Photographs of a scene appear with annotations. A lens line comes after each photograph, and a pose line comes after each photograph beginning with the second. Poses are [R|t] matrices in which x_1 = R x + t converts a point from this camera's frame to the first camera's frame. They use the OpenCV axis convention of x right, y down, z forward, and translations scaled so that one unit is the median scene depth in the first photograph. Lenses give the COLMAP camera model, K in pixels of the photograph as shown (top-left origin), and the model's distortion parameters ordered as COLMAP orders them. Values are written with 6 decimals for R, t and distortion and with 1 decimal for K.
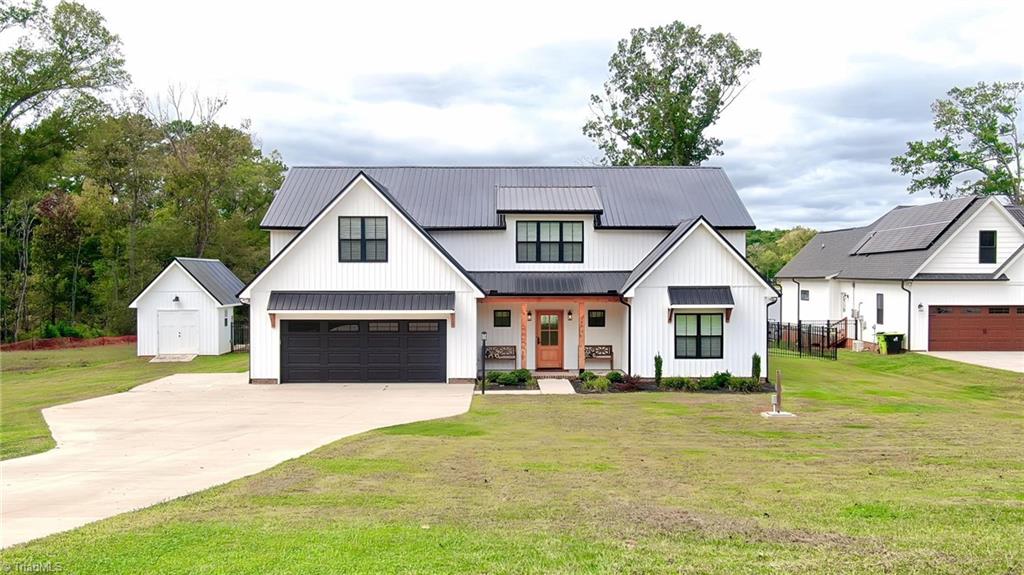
lens RADIAL K [[933.7, 0, 515.3], [0, 933.7, 284.2], [0, 0, 1]] dist [-0.033171, -0.002418]
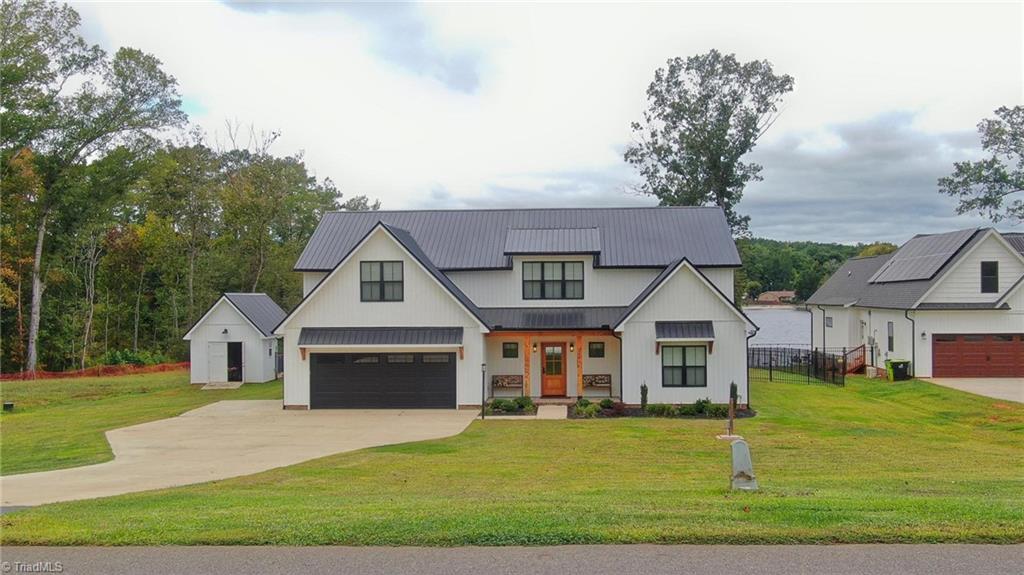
lens RADIAL K [[971.8, 0, 511.6], [0, 971.8, 295.8], [0, 0, 1]] dist [-0.034061, 0.000000]
pose [[0.997039, -0.008248, -0.076453, 0.057783], [0.007655, 0.999938, -0.008045, -0.014015], [0.076515, 0.007436, 0.997041, -0.109552]]
